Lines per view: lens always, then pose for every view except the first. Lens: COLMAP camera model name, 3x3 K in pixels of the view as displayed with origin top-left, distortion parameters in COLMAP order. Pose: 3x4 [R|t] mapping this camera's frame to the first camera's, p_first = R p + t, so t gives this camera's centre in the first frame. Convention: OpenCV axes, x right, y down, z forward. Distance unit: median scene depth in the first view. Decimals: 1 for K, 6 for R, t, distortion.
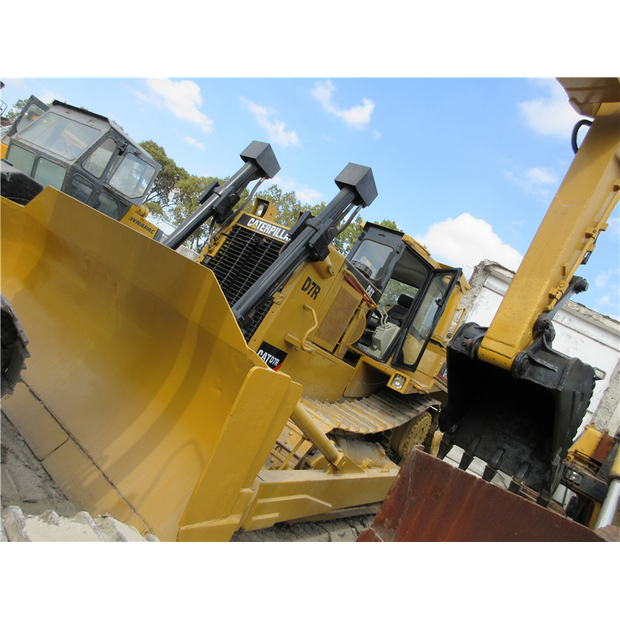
lens RADIAL K [[457.8, 0, 312.0], [0, 457.8, 305.4], [0, 0, 1]] dist [-0.009424, 0.017313]
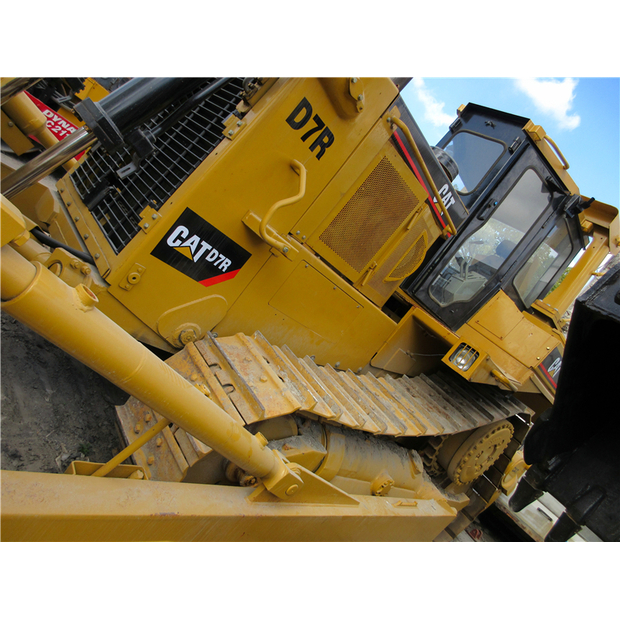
lens RADIAL K [[457.8, 0, 311.4], [0, 457.8, 307.1], [0, 0, 1]] dist [-0.009424, 0.017313]
pose [[0.961761, 0.184736, -0.202208, 0.124680], [-0.171827, 0.981891, 0.079787, 0.105139], [0.213286, -0.041991, 0.976087, 0.468697]]
